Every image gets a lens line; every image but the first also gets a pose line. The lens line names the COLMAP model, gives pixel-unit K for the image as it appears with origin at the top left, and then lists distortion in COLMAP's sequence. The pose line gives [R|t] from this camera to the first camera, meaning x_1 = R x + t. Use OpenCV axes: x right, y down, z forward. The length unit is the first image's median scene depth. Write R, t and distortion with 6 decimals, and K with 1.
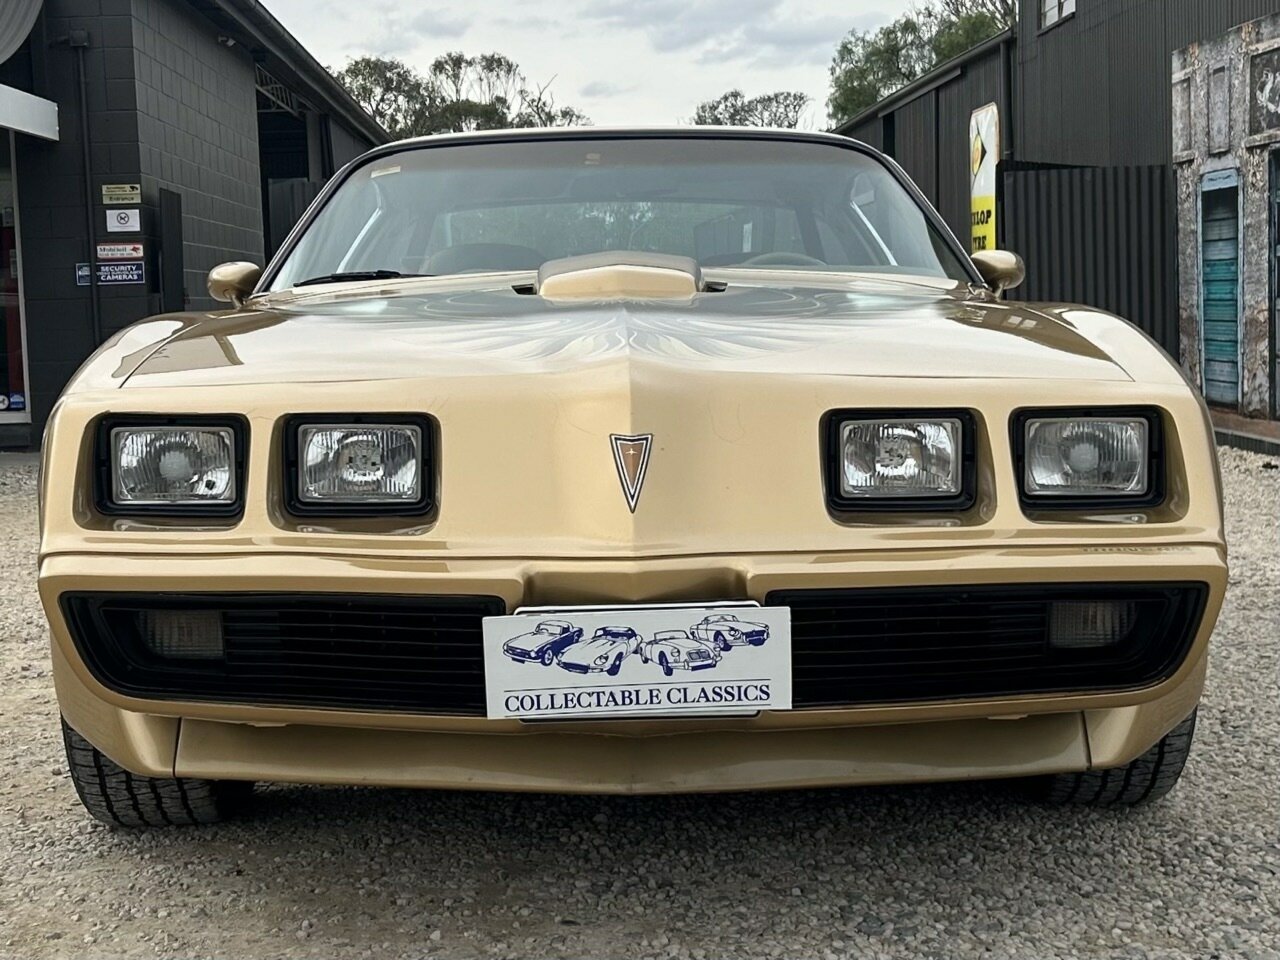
lens RADIAL K [[2130.5, 0, 661.2], [0, 2130.5, 476.9], [0, 0, 1]] dist [0.135815, 0.000000]
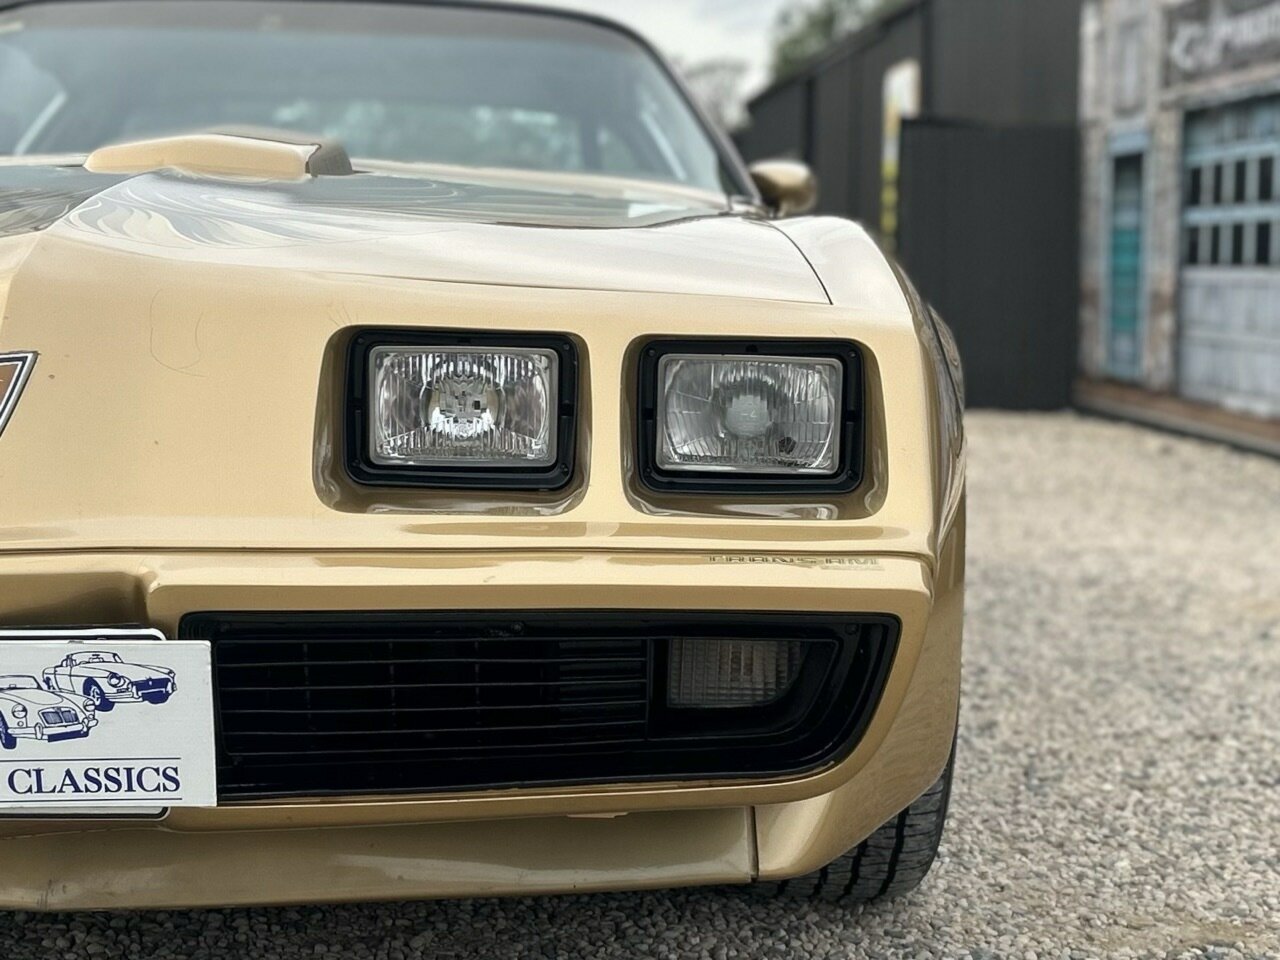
lens RADIAL K [[2119.1, 0, 635.8], [0, 2119.1, 471.0], [0, 0, 1]] dist [0.184956, 0.000000]
pose [[0.999303, 0.031650, 0.019816, 0.126593], [-0.031891, 0.999419, 0.011990, 0.000995], [-0.019425, -0.012614, 0.999732, 0.292396]]
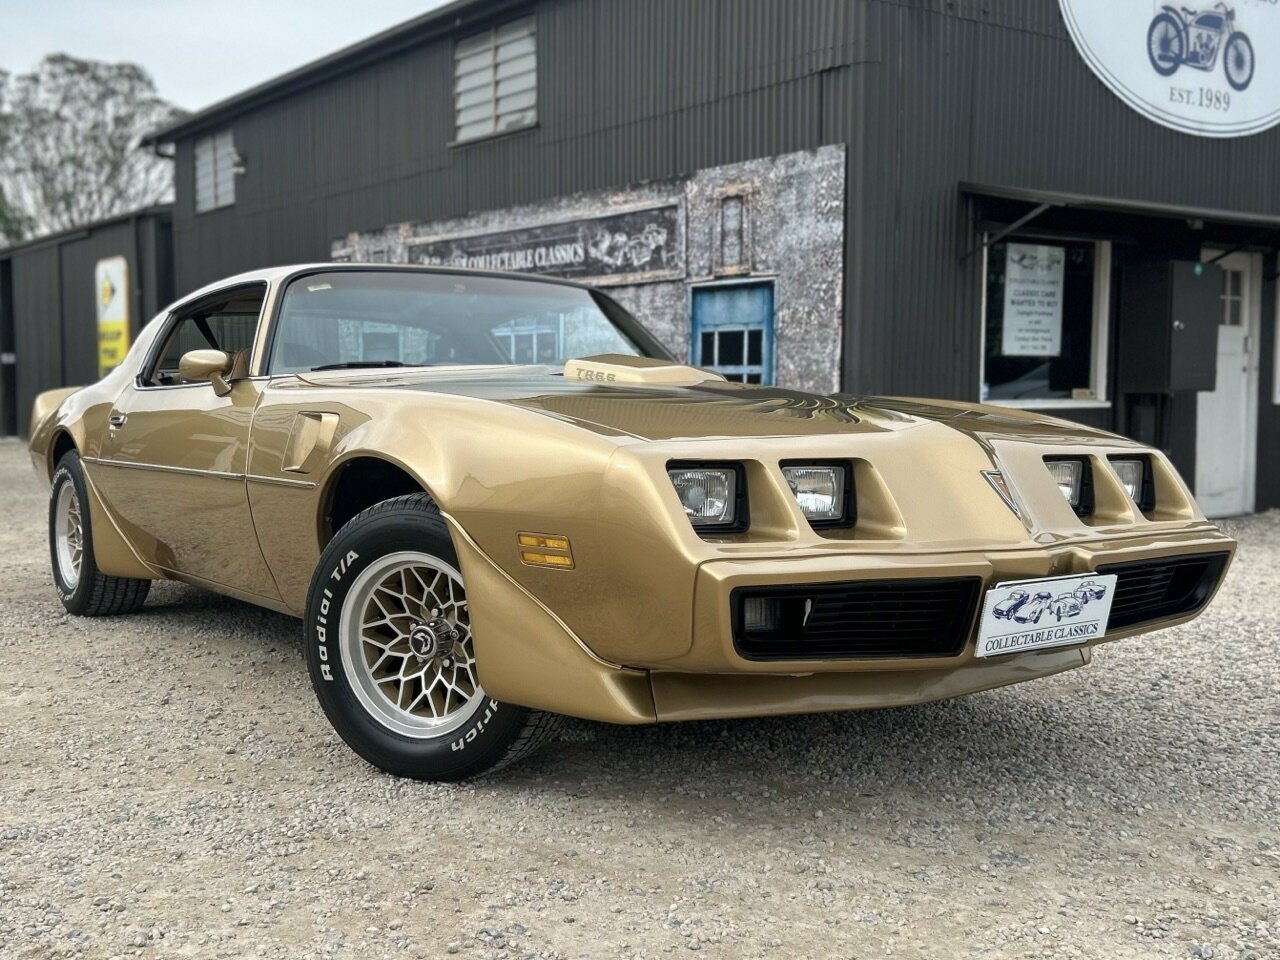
lens RADIAL K [[1416.3, 0, 587.7], [0, 1416.3, 507.9], [0, 0, 1]] dist [0.032651, 0.000000]
pose [[0.842456, -0.018678, 0.538441, -0.655925], [0.022666, 0.999743, -0.000783, 0.000865], [-0.538288, 0.012864, 0.842663, 0.222391]]
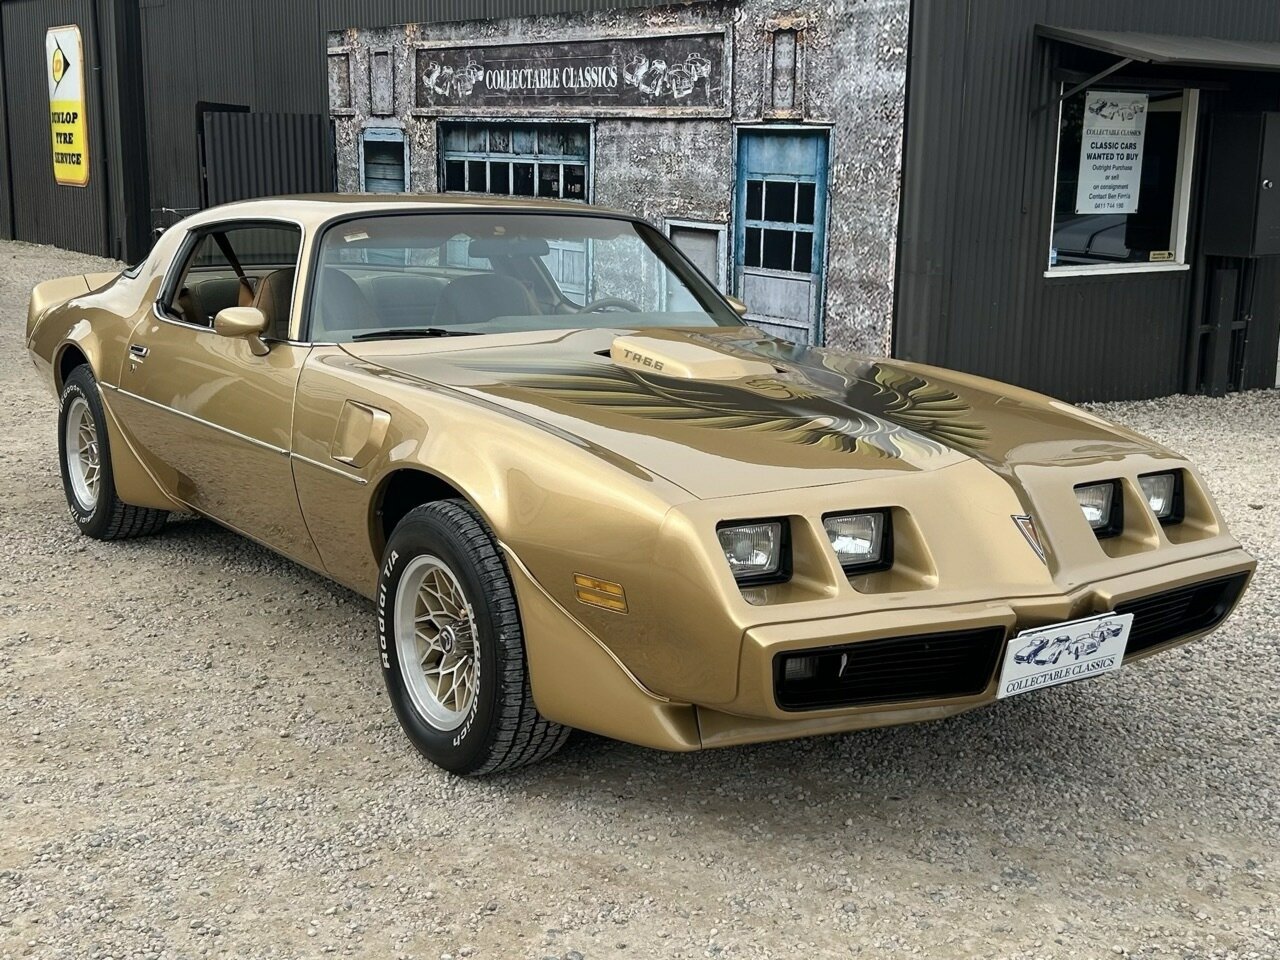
lens RADIAL K [[1626.3, 0, 652.5], [0, 1626.3, 492.5], [0, 0, 1]] dist [0.041922, 0.000000]
pose [[0.827870, -0.073524, 0.556080, -0.756991], [0.004607, 0.992230, 0.124333, -0.155196], [-0.560901, -0.100370, 0.821776, 0.097166]]
